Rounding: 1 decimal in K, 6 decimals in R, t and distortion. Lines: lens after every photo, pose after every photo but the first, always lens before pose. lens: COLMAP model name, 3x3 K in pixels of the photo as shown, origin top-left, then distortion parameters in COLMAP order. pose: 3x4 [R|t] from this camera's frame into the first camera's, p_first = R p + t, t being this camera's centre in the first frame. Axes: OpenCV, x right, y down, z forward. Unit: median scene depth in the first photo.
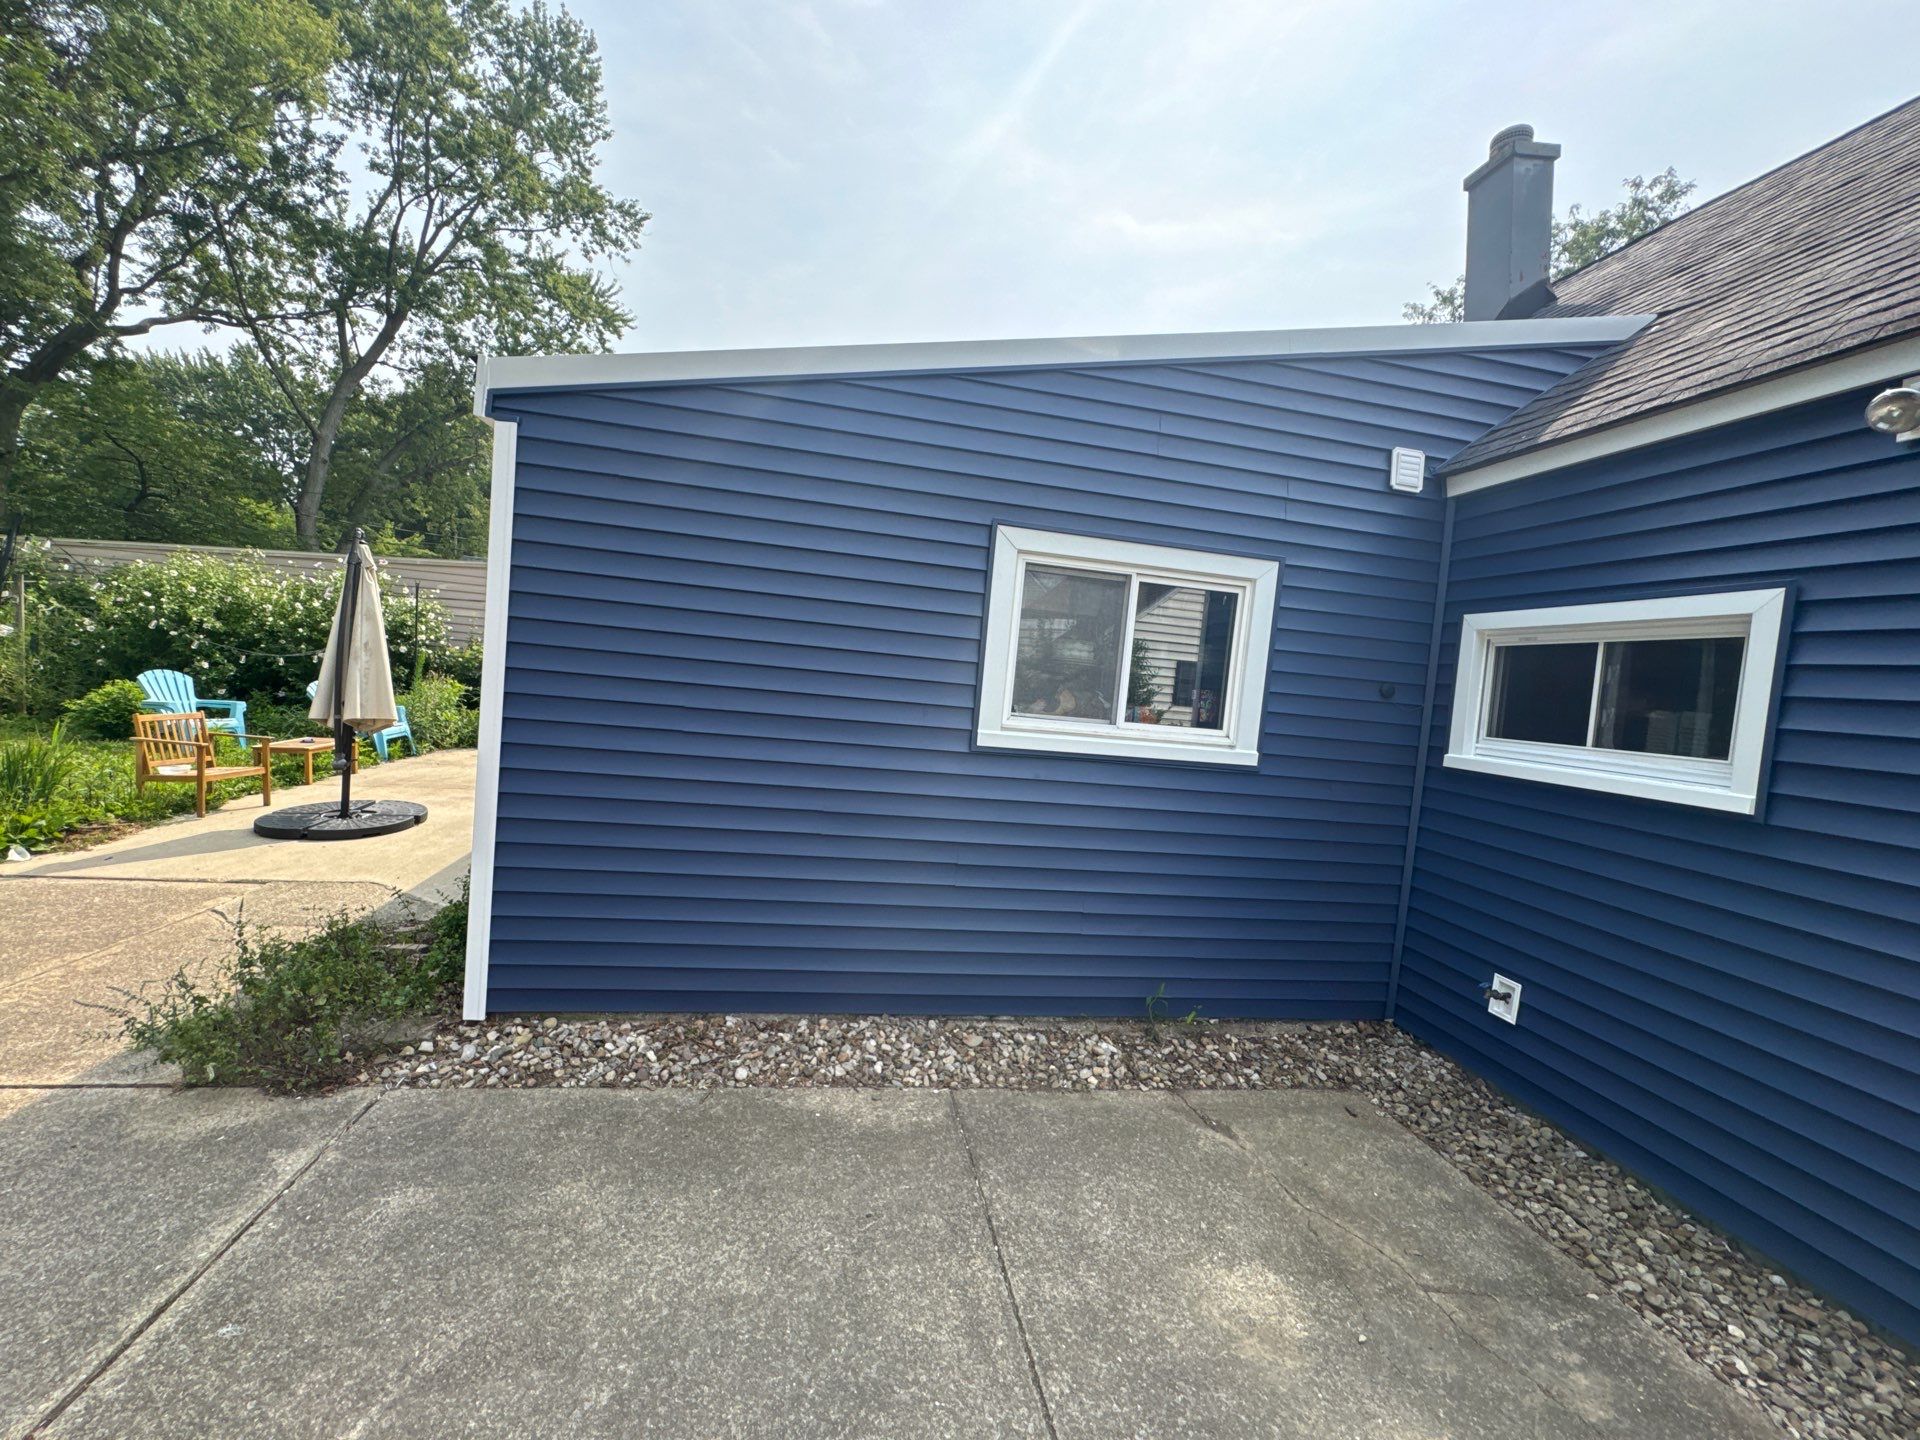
lens RADIAL K [[764.8, 0, 967.2], [0, 764.8, 717.5], [0, 0, 1]] dist [-0.004972, 0.000725]
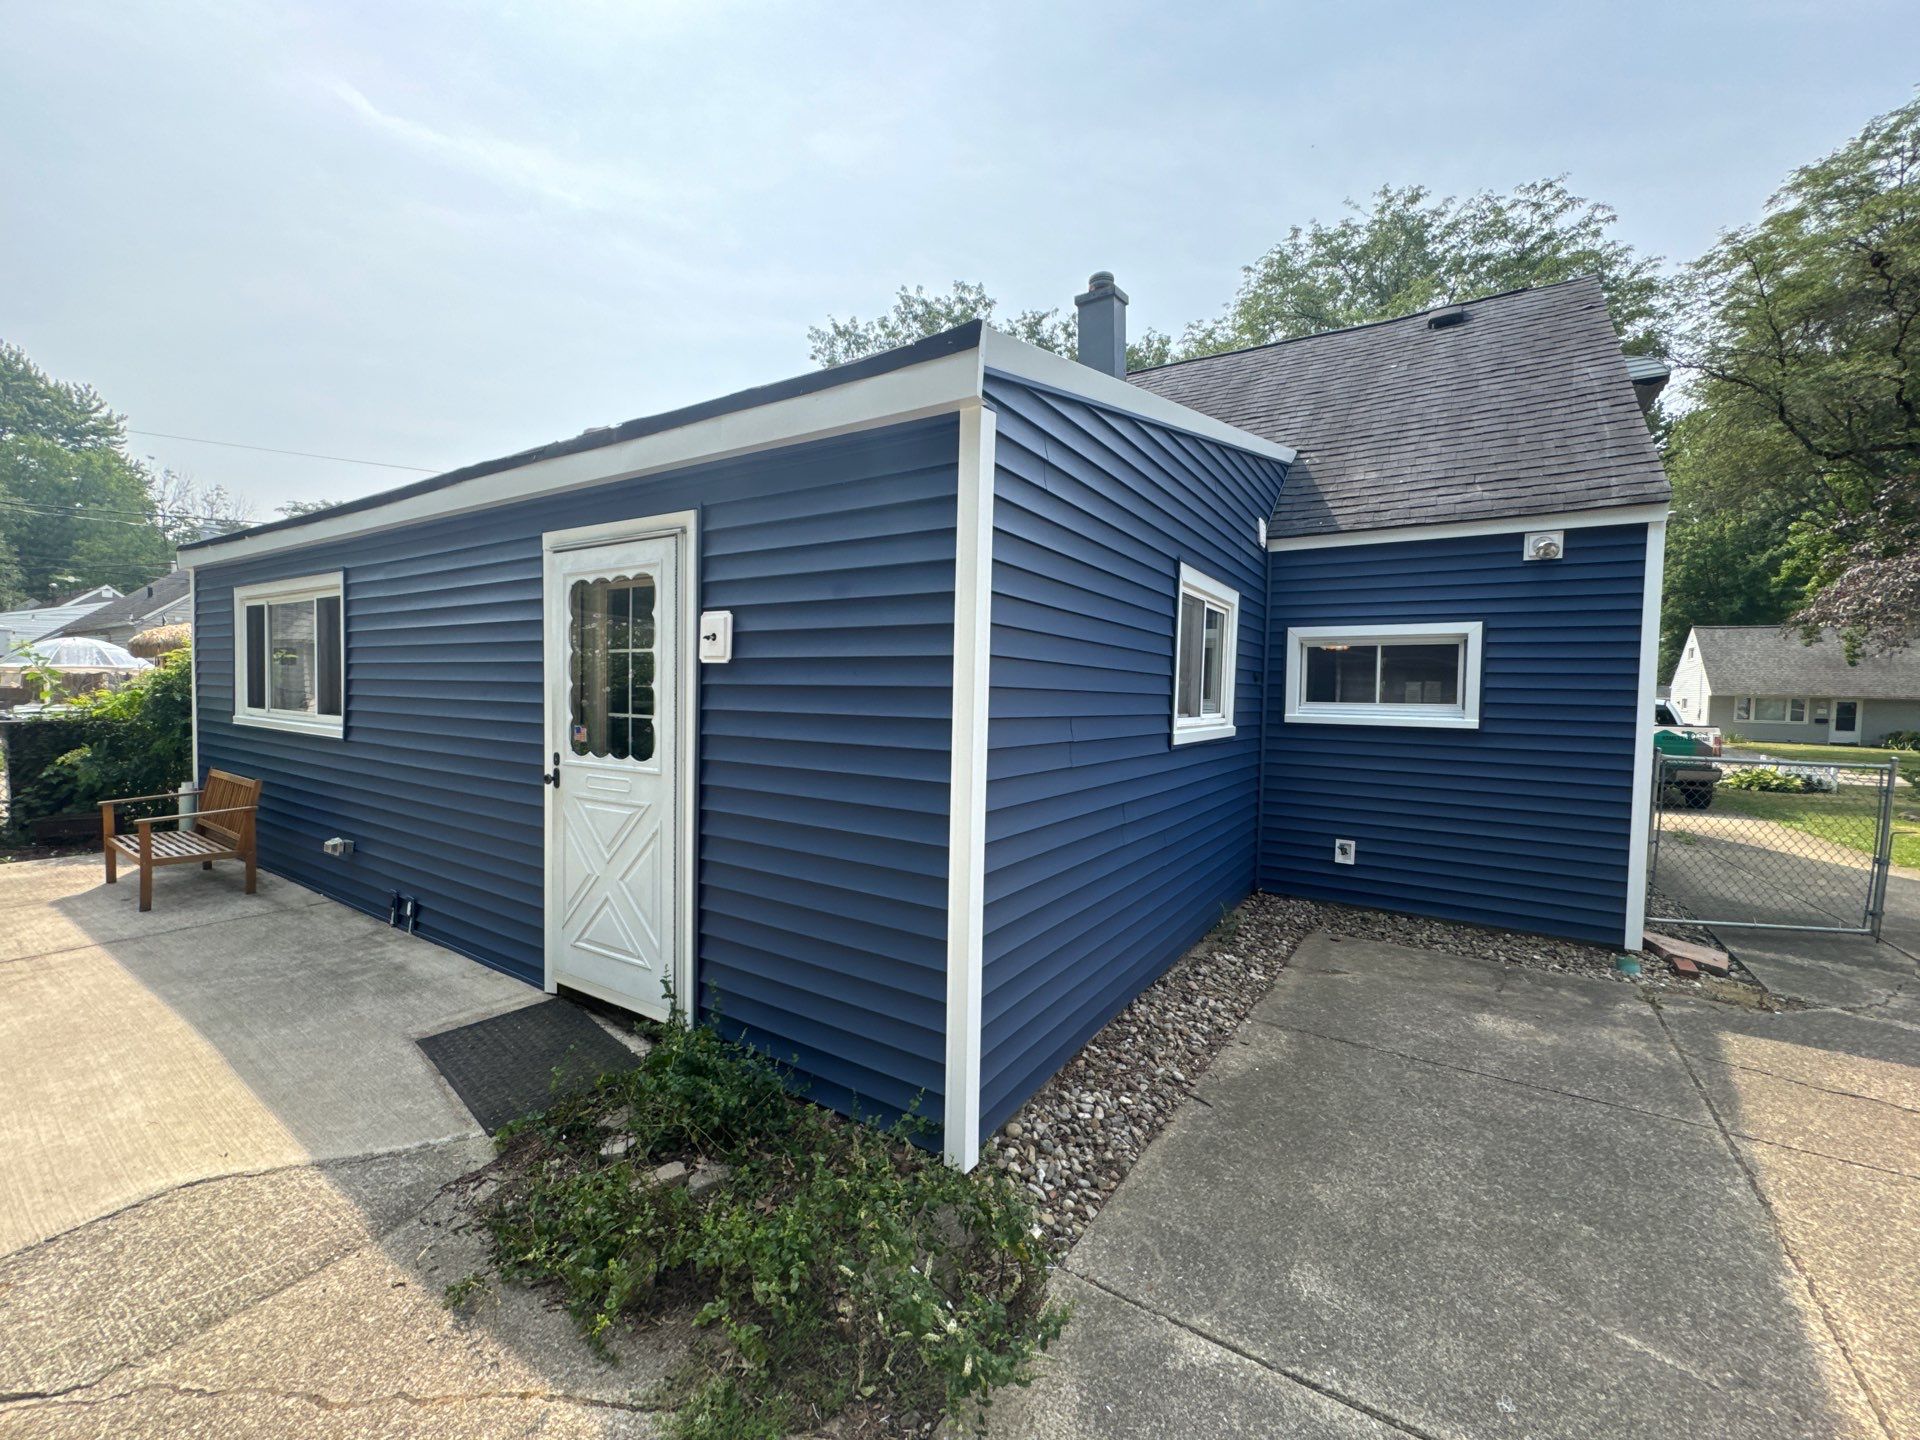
lens RADIAL K [[764.8, 0, 946.3], [0, 764.8, 714.4], [0, 0, 1]] dist [-0.004972, 0.000725]
pose [[0.691482, -0.097070, 0.715842, -1.303509], [0.077773, 0.995175, 0.059822, -0.133124], [-0.718195, 0.014308, 0.695695, 0.507638]]
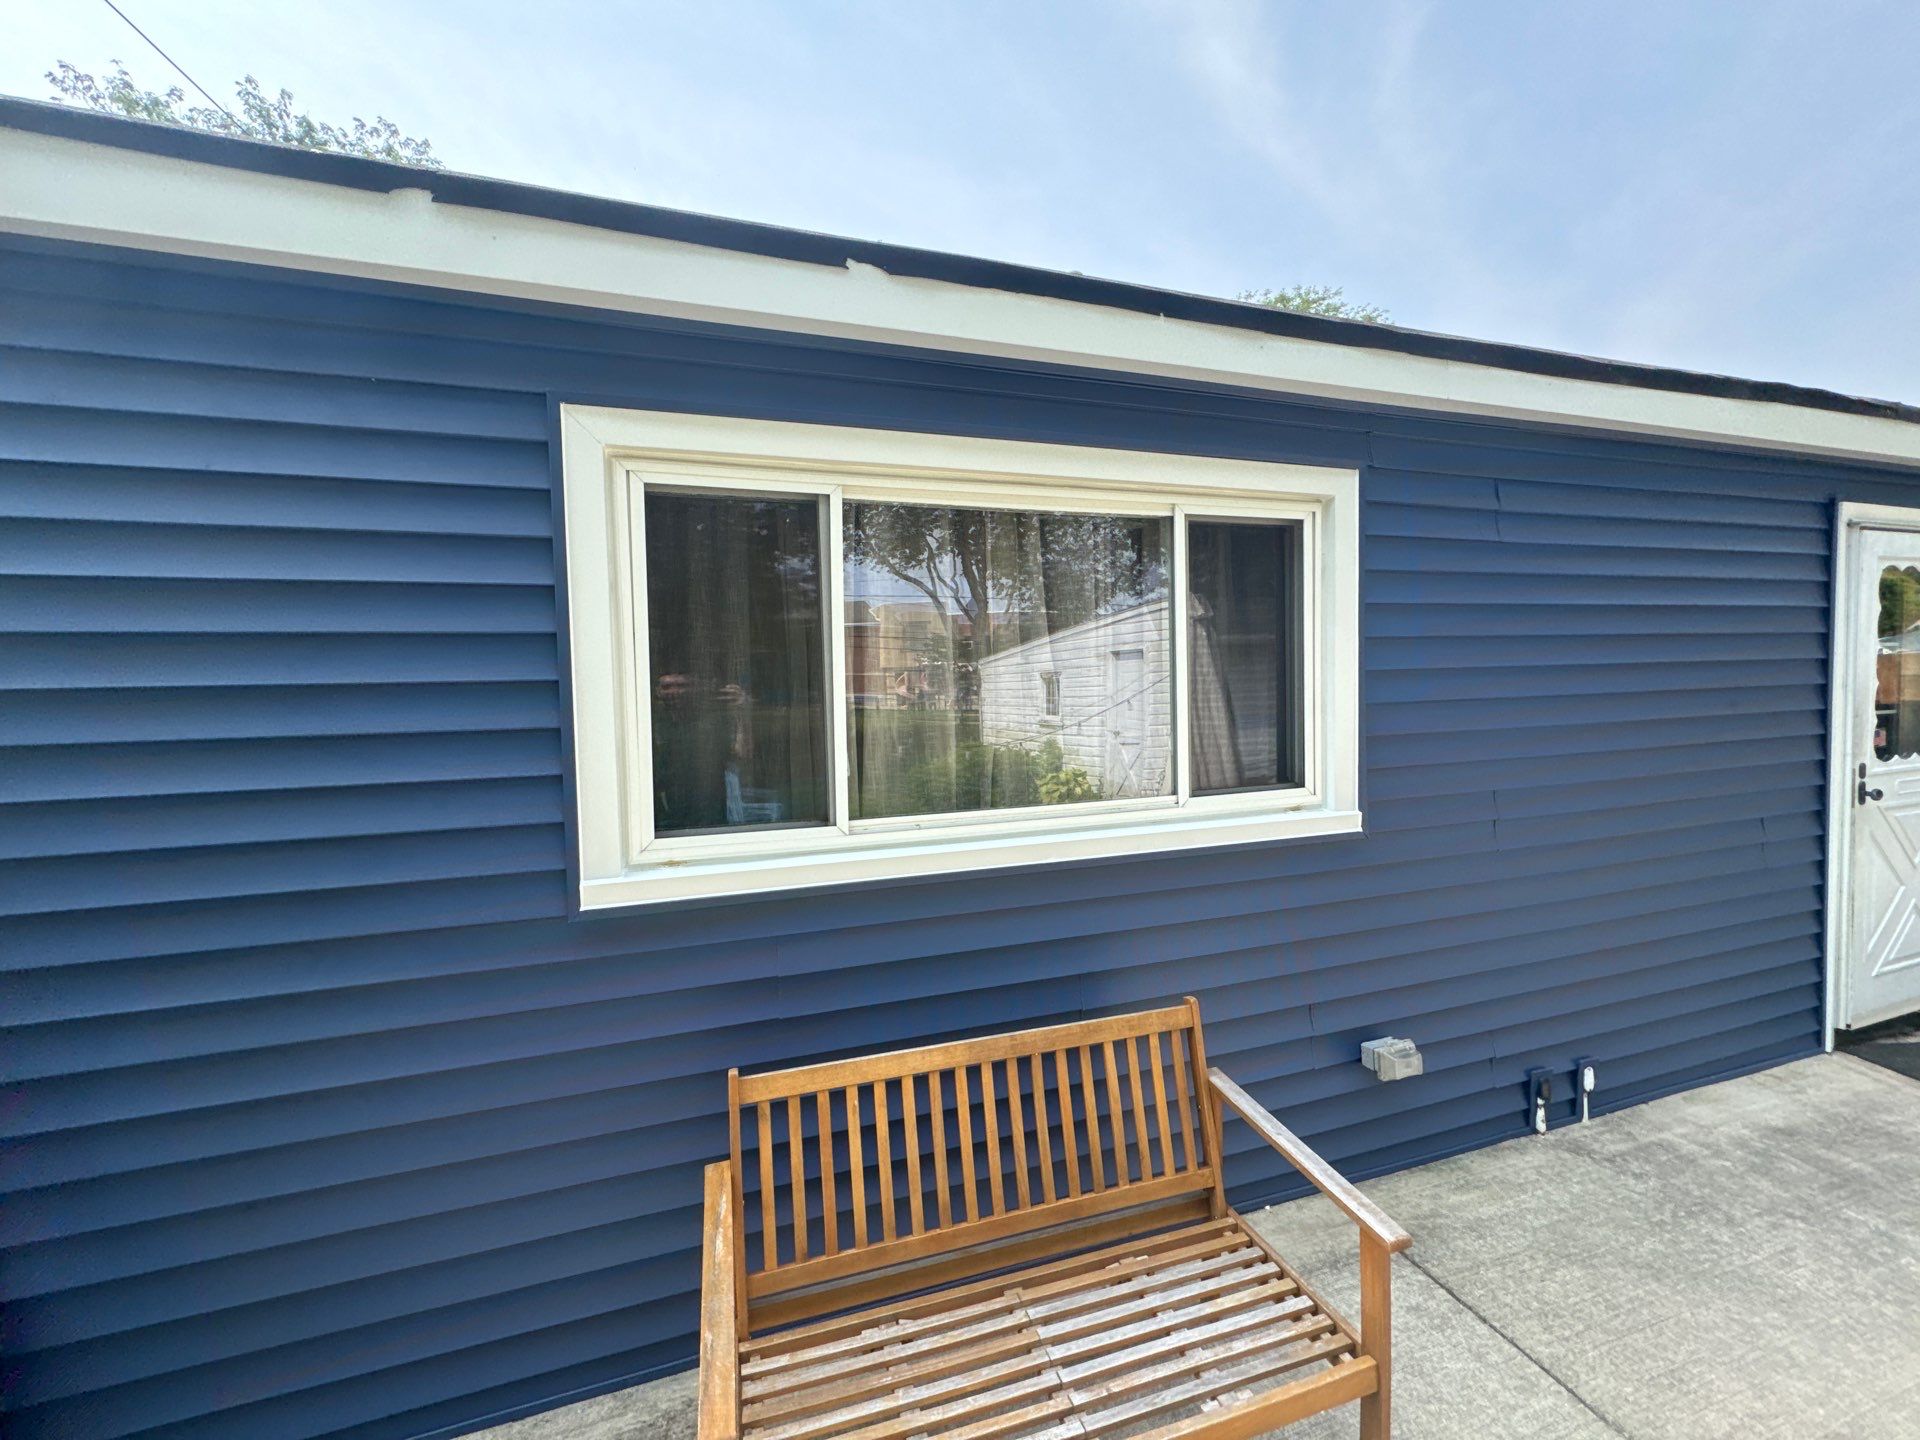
lens RADIAL K [[764.8, 0, 960.5], [0, 764.8, 721.3], [0, 0, 1]] dist [-0.004972, 0.000725]
pose [[-0.127889, -0.128604, 0.983415, -1.721620], [0.061393, 0.988629, 0.137270, -0.321736], [-0.989887, 0.077930, -0.118539, 3.123805]]
